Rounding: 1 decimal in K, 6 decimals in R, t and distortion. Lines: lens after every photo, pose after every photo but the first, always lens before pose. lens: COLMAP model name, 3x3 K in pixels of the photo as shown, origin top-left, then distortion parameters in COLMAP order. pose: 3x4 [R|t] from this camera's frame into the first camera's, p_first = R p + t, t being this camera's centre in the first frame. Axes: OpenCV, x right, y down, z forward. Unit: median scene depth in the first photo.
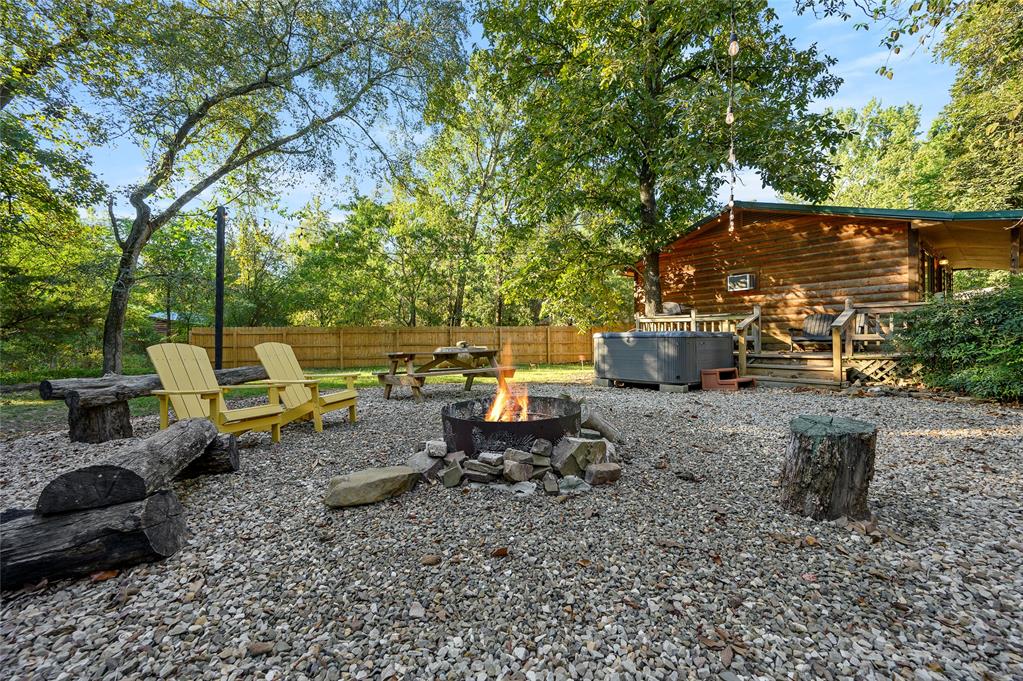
lens RADIAL K [[413.3, 0, 512.6], [0, 413.3, 340.4], [0, 0, 1]] dist [-0.000236, 0.000001]
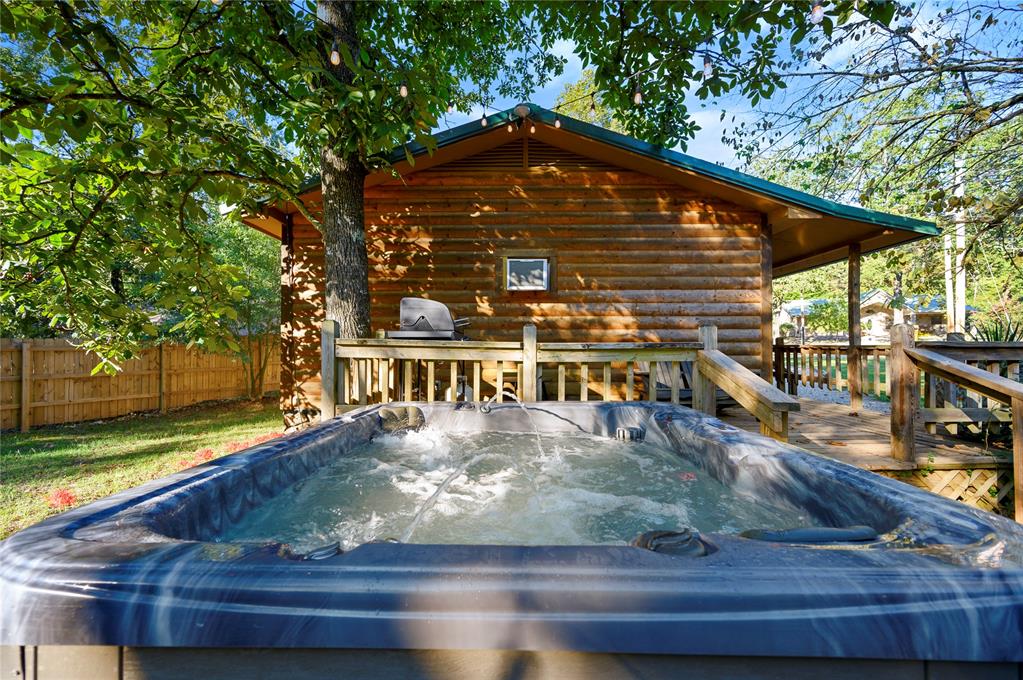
lens RADIAL K [[401.5, 0, 513.6], [0, 401.5, 345.1], [0, 0, 1]] dist [0.000185, 0.000117]
pose [[0.628683, 0.009877, 0.777599, 0.160195], [-0.001525, 0.999933, -0.011469, -0.049302], [-0.777660, 0.006024, 0.628656, 0.706178]]
